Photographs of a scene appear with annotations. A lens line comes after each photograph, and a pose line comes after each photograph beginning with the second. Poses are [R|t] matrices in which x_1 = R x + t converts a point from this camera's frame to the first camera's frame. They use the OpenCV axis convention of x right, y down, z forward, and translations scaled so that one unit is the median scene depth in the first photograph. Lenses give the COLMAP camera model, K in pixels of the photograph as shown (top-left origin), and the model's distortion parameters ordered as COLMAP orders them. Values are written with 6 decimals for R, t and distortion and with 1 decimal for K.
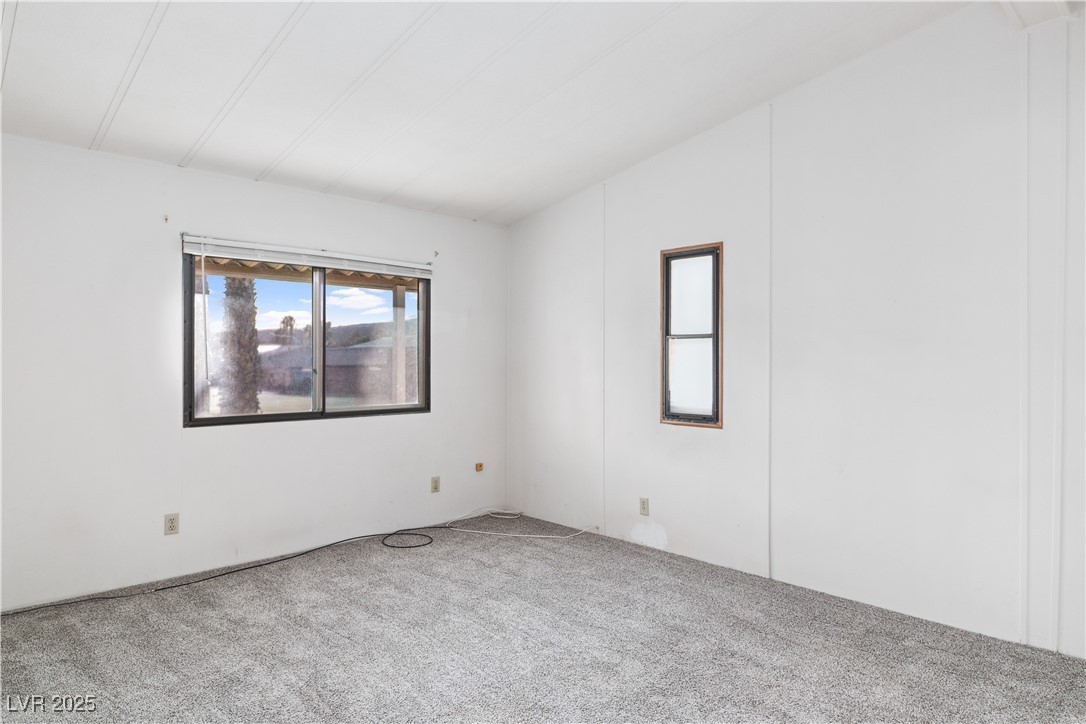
lens RADIAL K [[658.1, 0, 541.0], [0, 658.1, 356.7], [0, 0, 1]] dist [0.031356, 0.003433]
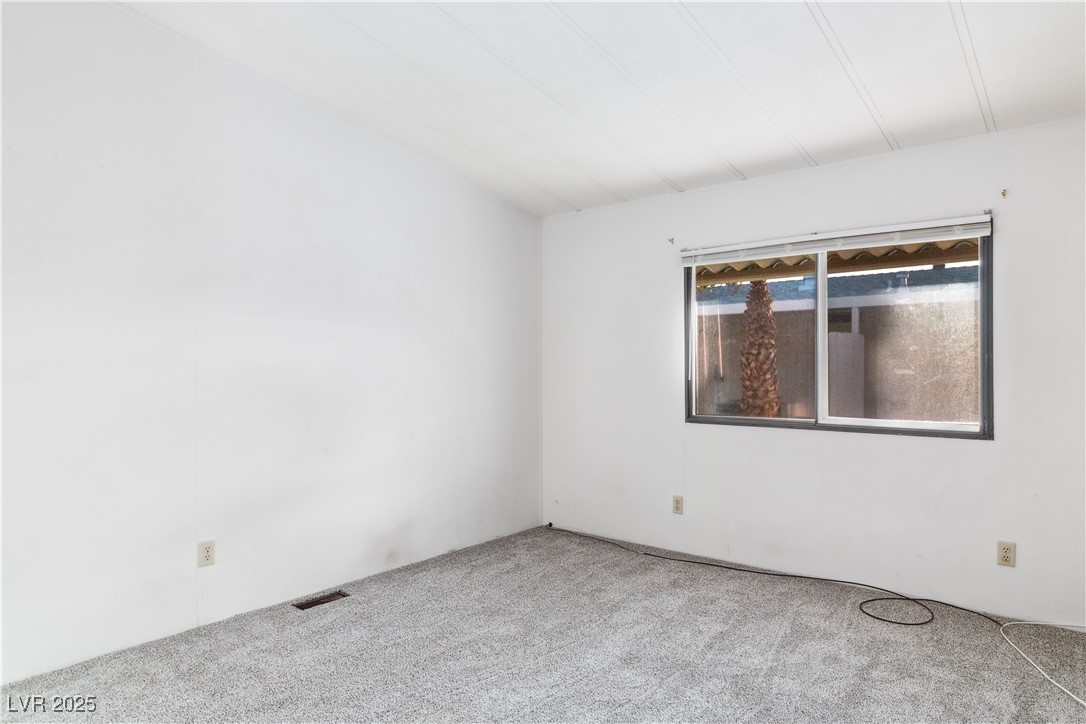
lens RADIAL K [[658.1, 0, 542.0], [0, 658.1, 362.2], [0, 0, 1]] dist [0.031356, 0.003433]
pose [[0.159284, -0.002778, -0.987229, 0.525763], [0.012625, 0.999920, -0.000777, 0.002465], [0.987152, -0.012340, 0.159306, 0.579997]]
